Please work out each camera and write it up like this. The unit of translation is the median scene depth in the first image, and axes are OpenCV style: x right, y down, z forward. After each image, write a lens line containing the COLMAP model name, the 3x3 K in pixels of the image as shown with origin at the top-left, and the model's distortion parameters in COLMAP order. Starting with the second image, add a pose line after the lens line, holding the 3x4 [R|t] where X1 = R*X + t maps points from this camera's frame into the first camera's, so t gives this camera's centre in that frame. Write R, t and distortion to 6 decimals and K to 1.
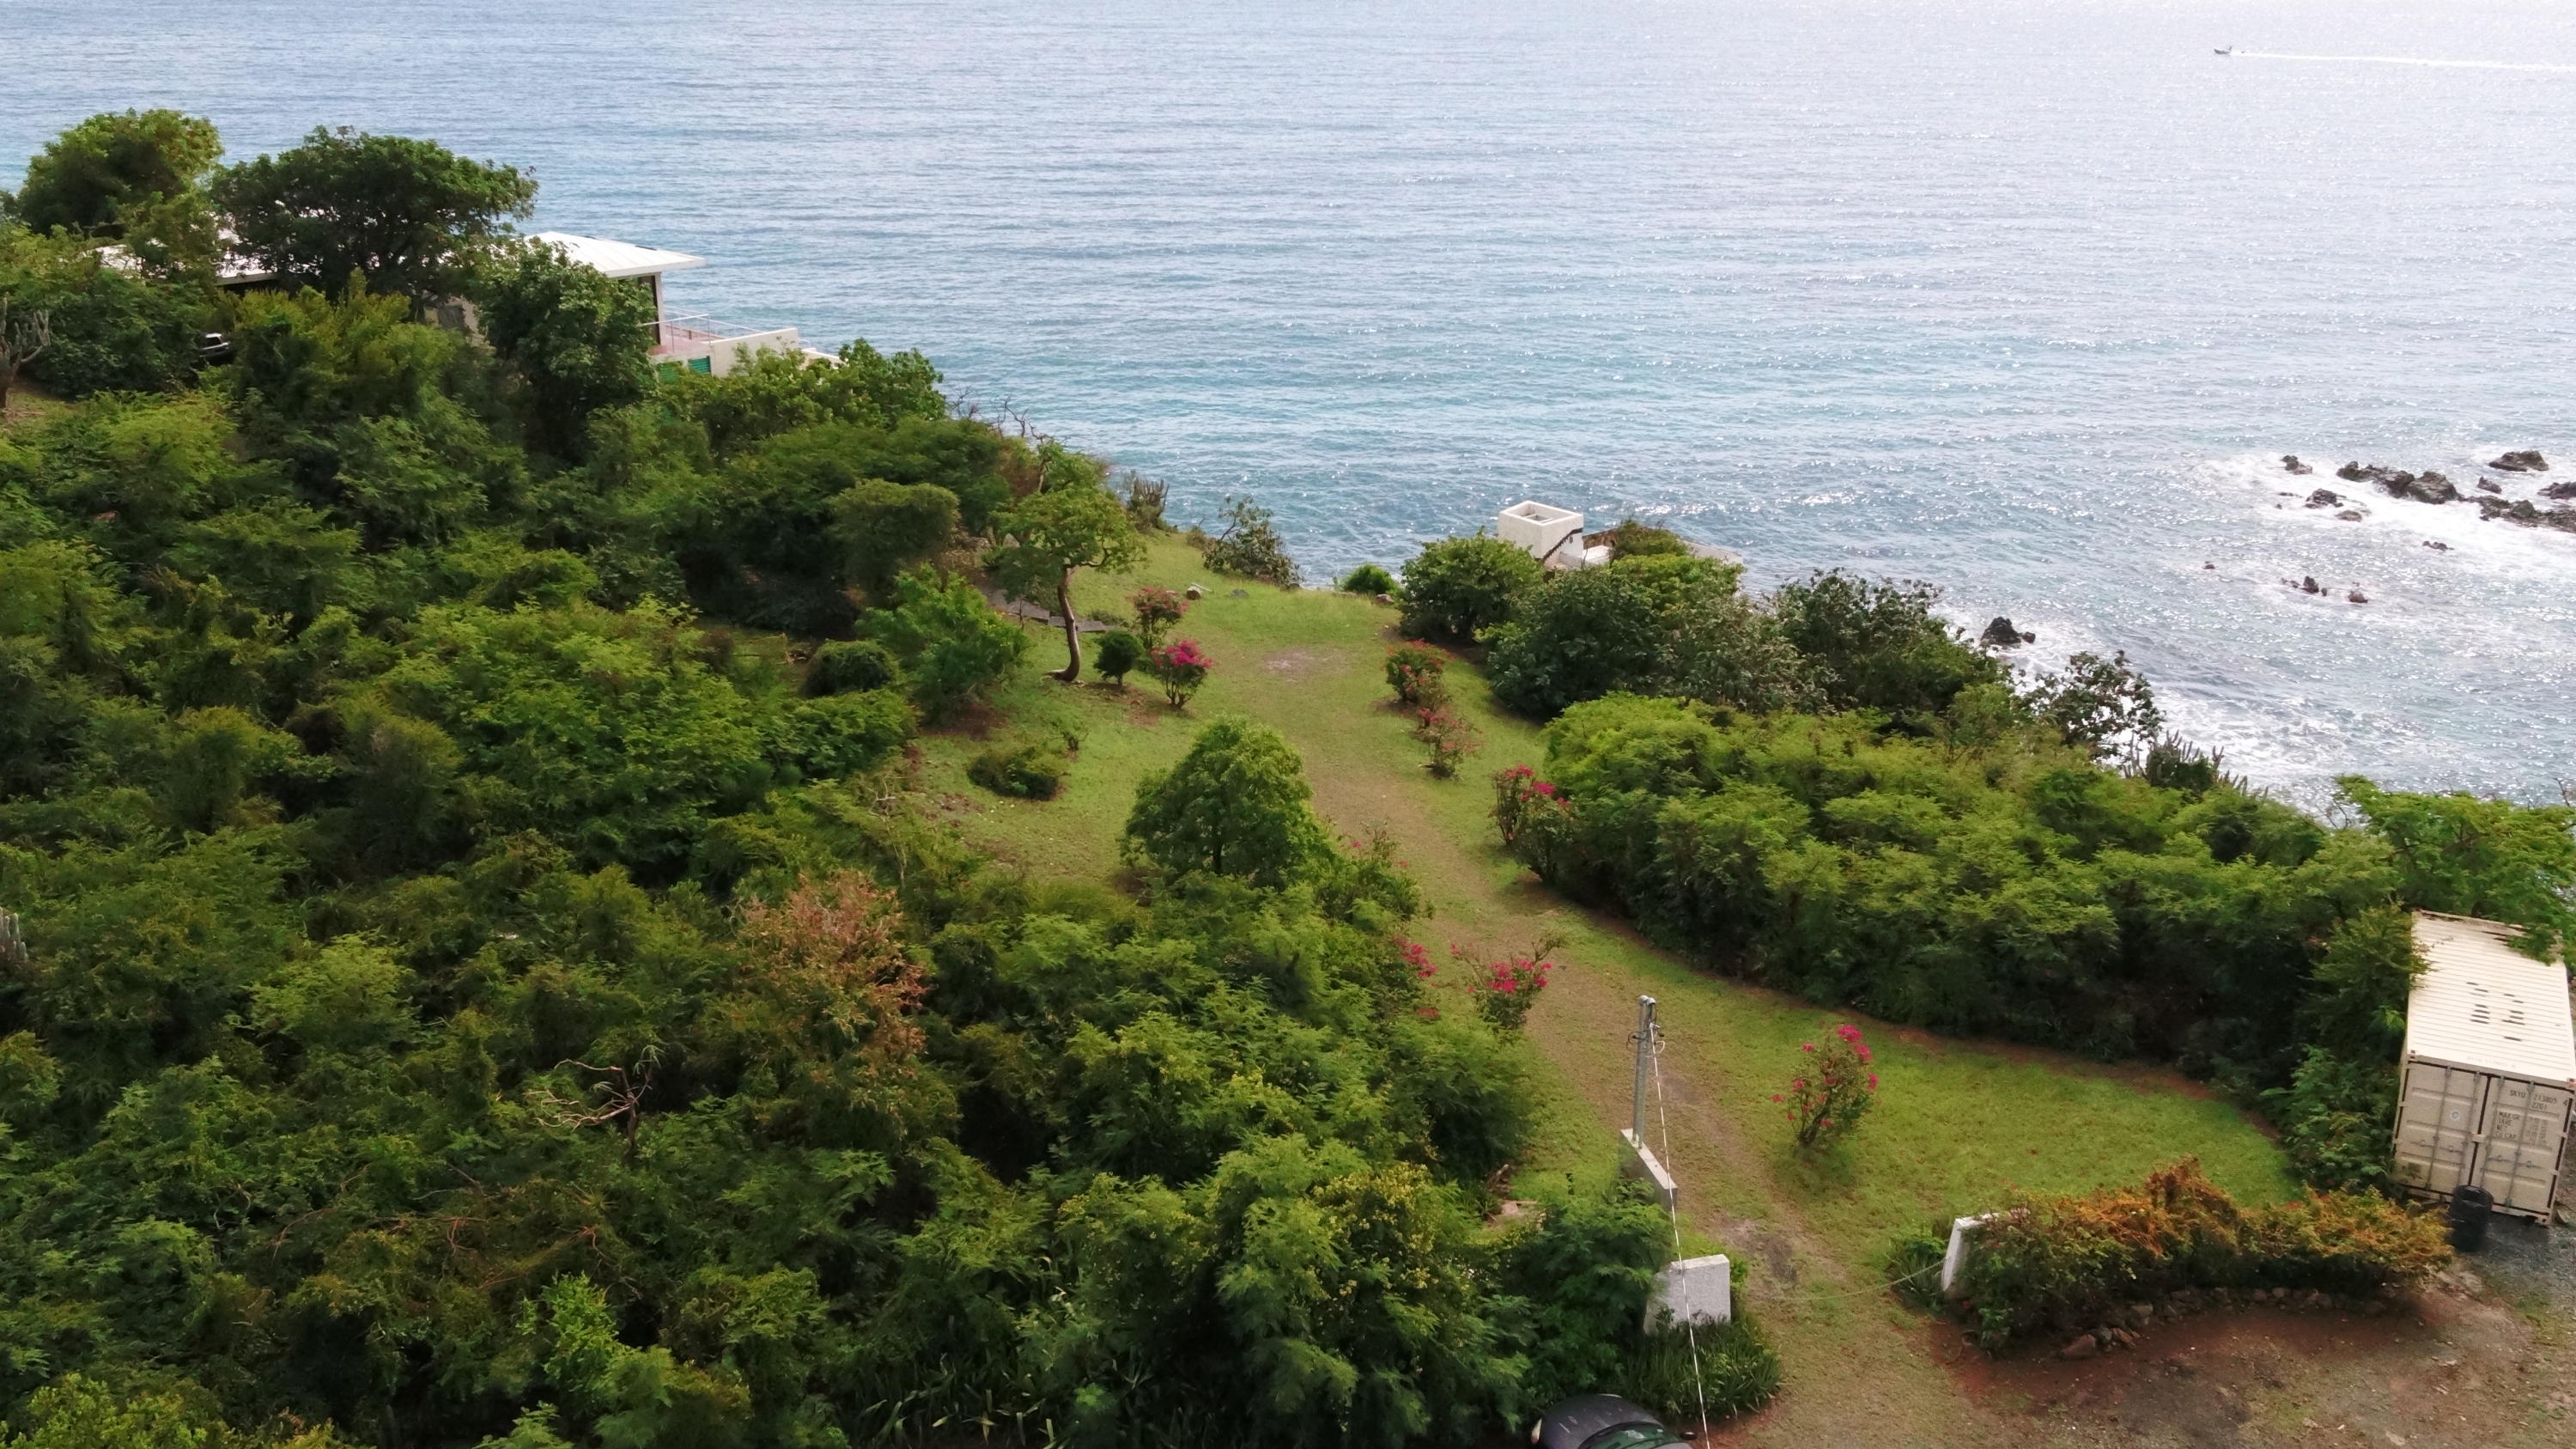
lens RADIAL K [[2208.5, 0, 1288.0], [0, 2208.5, 724.5], [0, 0, 1]] dist [0.001803, -0.005892]
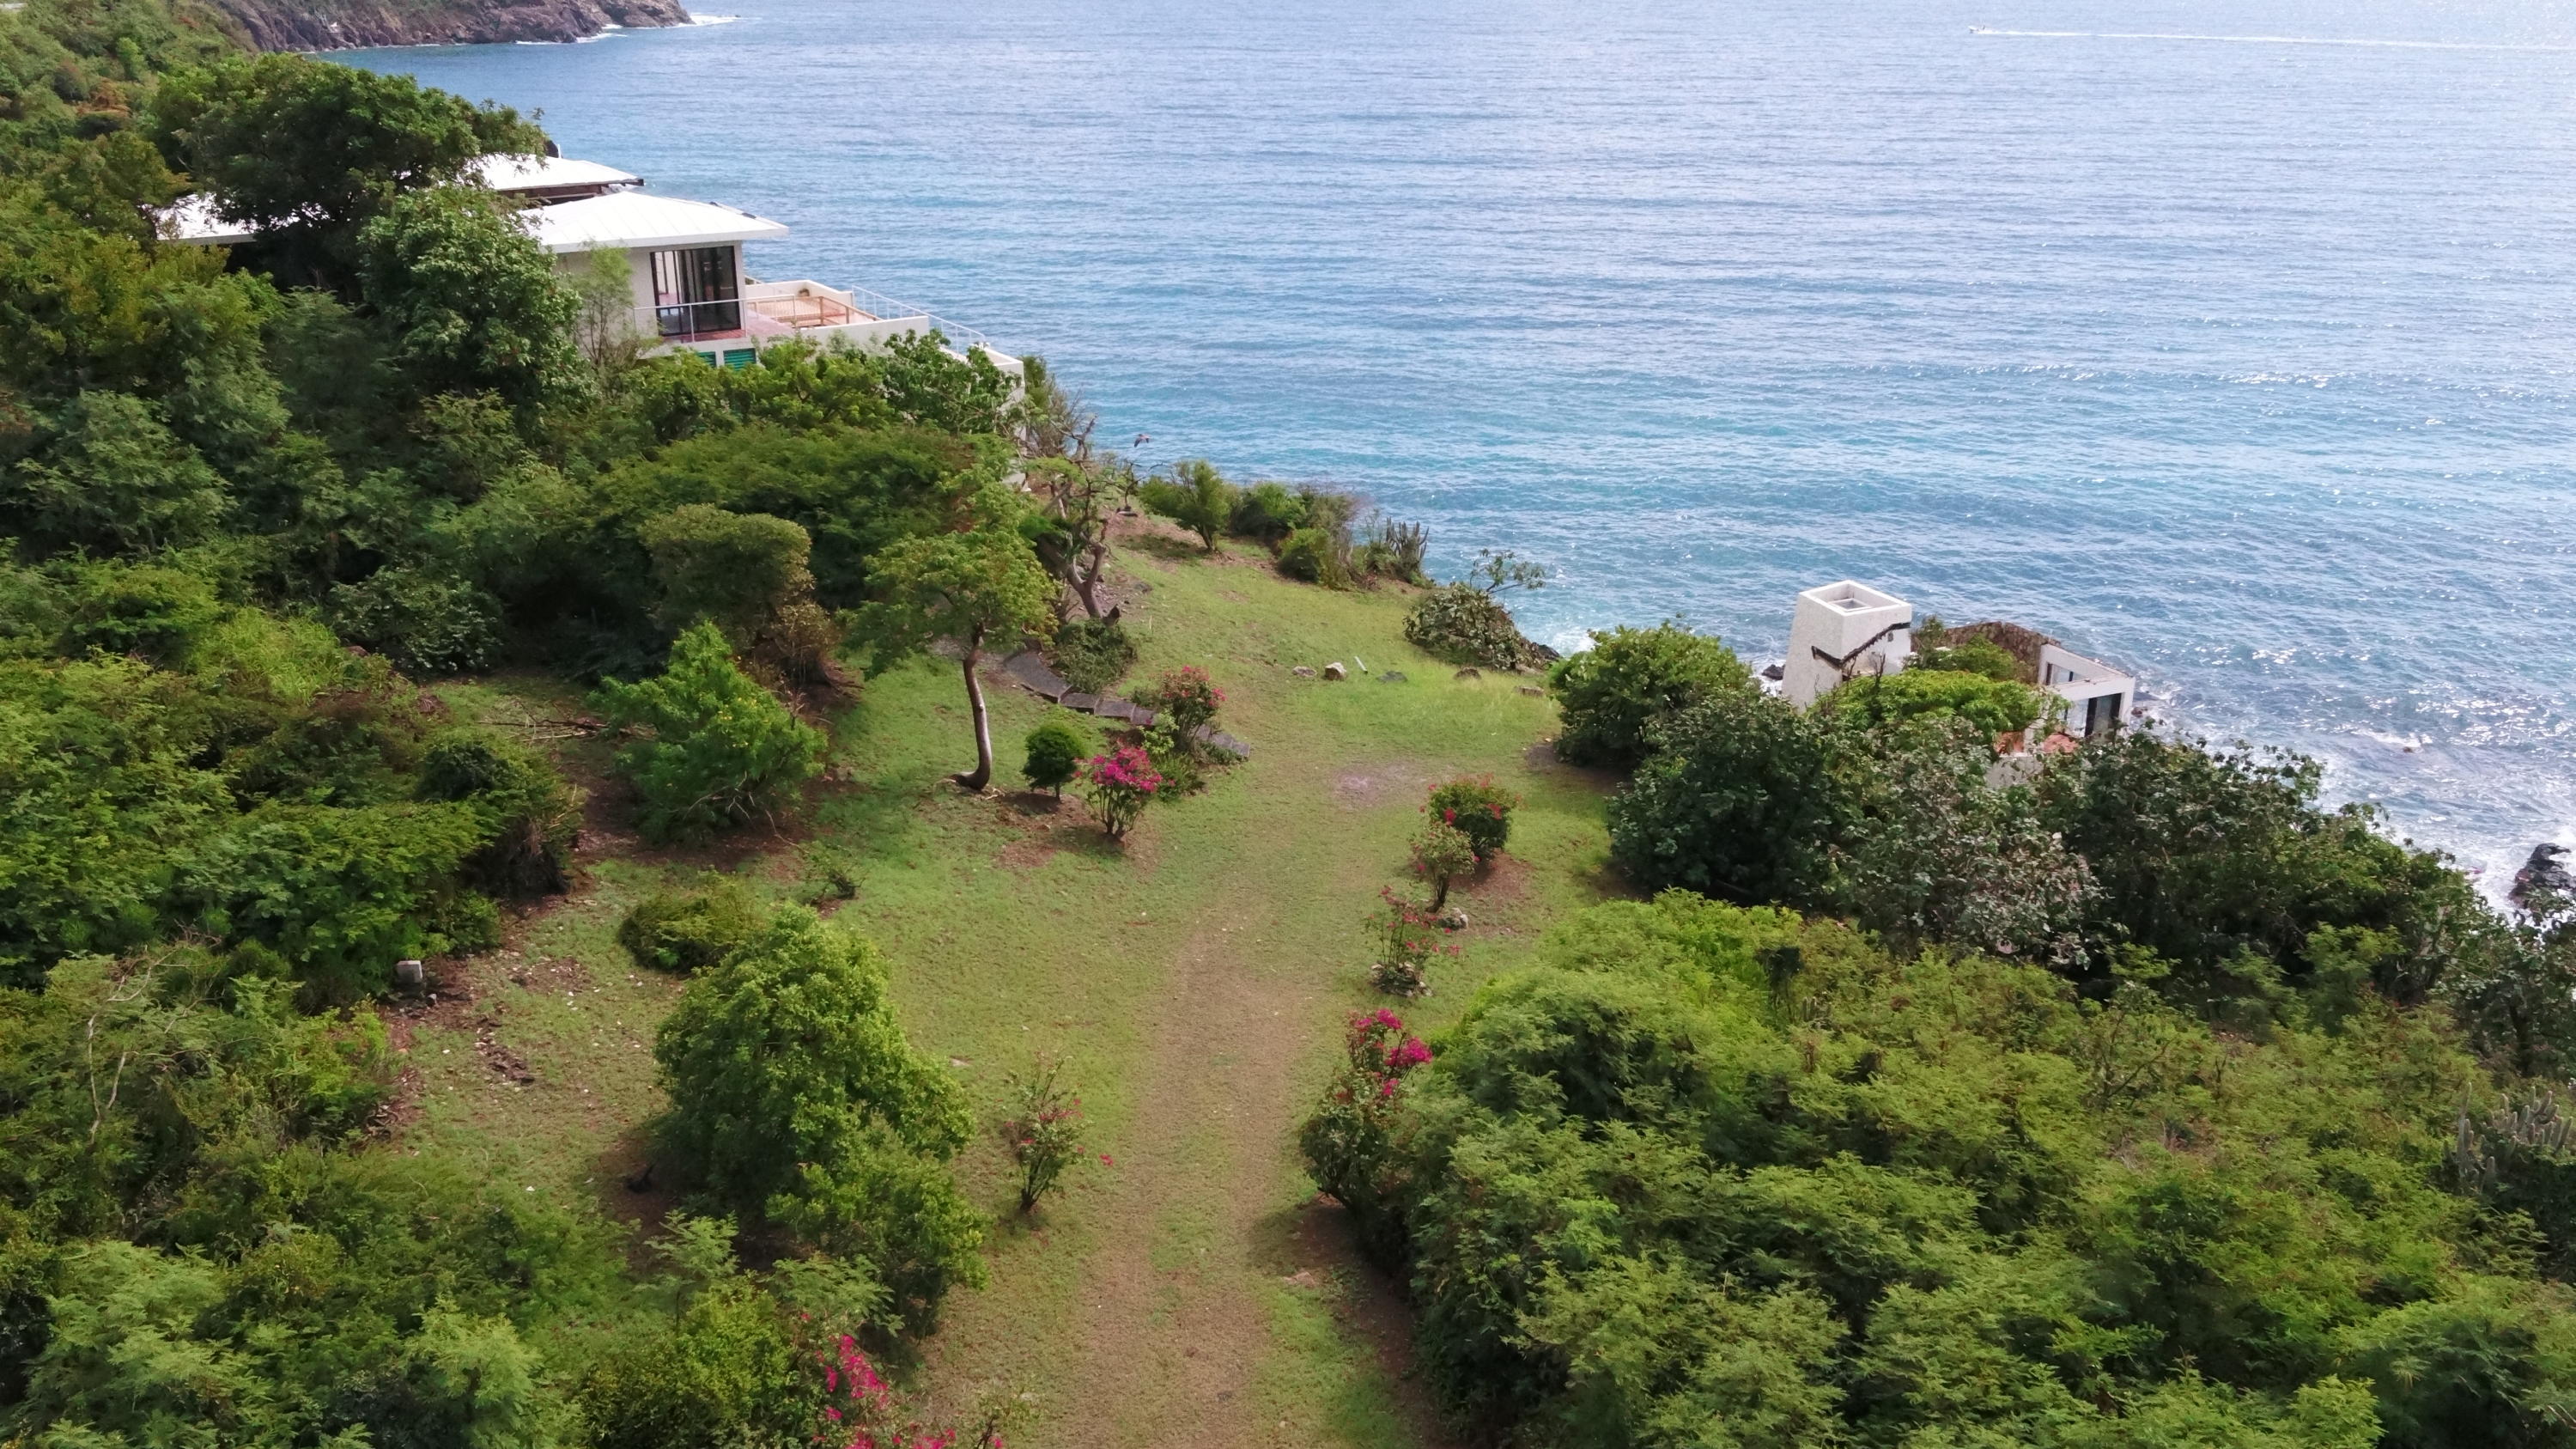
lens RADIAL K [[2208.5, 0, 1288.0], [0, 2208.5, 724.5], [0, 0, 1]] dist [0.001803, -0.005892]
pose [[0.950748, 0.088260, -0.297134, 0.218568], [-0.090907, 0.995847, 0.004926, -0.054104], [0.296335, 0.022328, 0.954823, 0.315910]]
